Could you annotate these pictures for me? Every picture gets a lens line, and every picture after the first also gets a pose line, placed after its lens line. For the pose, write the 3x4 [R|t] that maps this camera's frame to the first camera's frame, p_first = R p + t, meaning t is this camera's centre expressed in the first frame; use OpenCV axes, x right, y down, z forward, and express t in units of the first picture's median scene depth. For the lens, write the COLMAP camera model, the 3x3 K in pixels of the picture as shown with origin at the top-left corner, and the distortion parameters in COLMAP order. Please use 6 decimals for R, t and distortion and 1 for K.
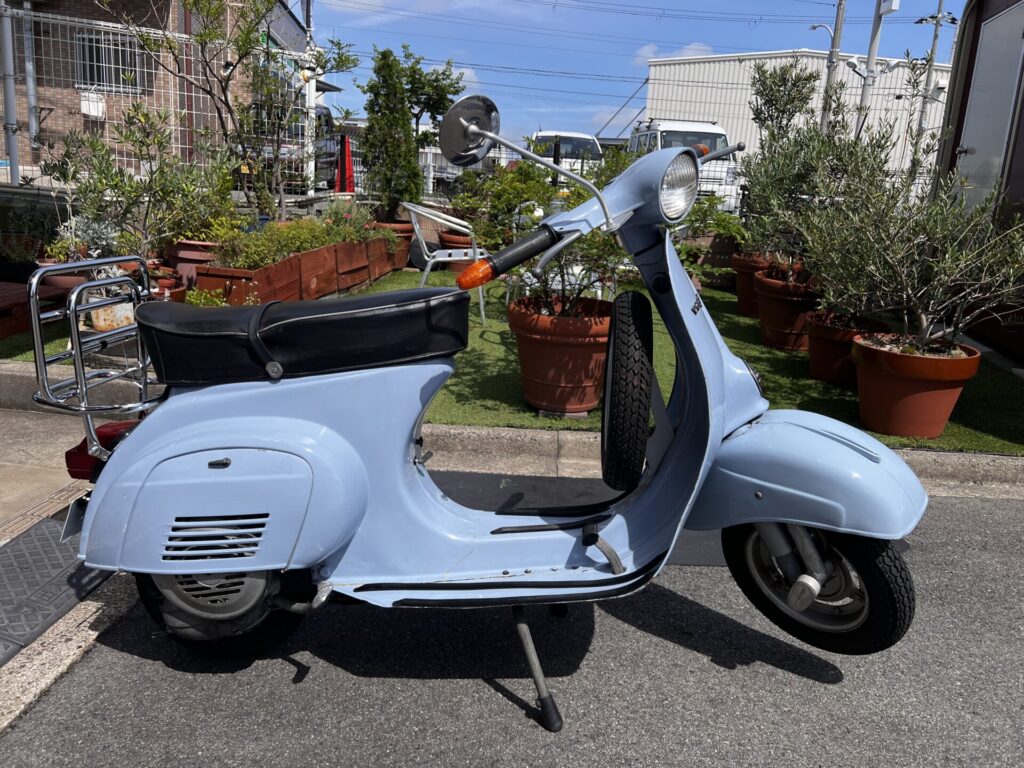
lens RADIAL K [[773.7, 0, 514.3], [0, 773.7, 375.9], [0, 0, 1]] dist [0.043256, -0.045022]
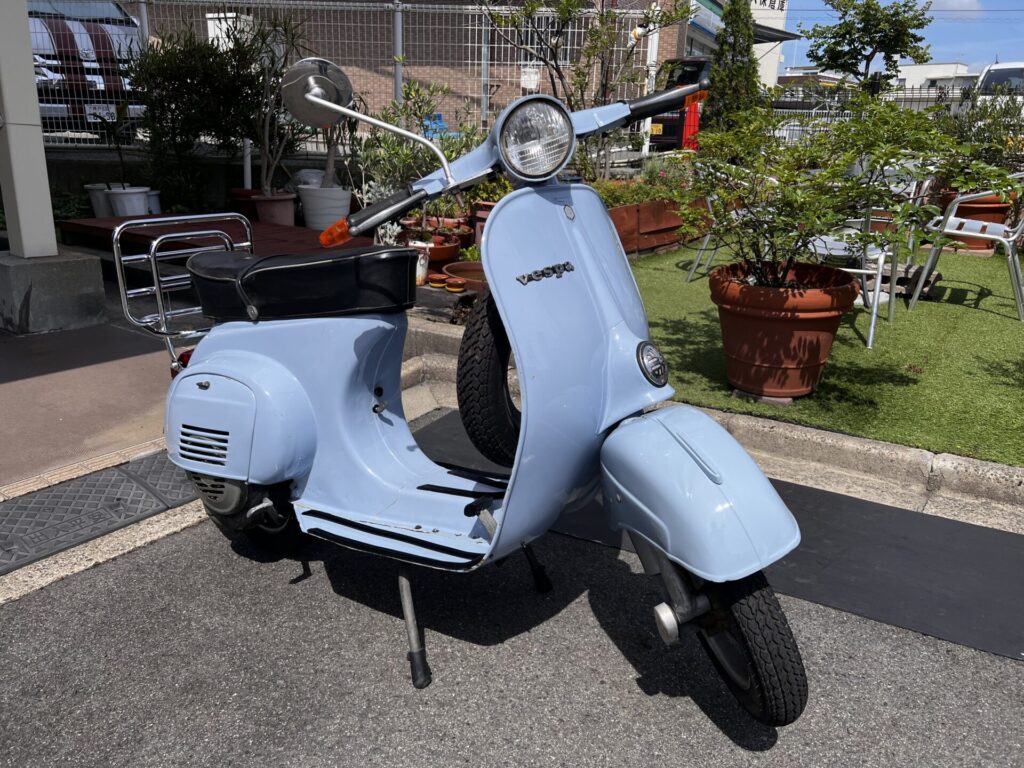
lens RADIAL K [[773.7, 0, 506.6], [0, 773.7, 378.3], [0, 0, 1]] dist [0.043256, -0.045022]
pose [[0.848775, 0.116164, -0.515837, 0.252579], [-0.088576, 0.993020, 0.077878, -0.013737], [0.521283, -0.020410, 0.853140, 0.081250]]
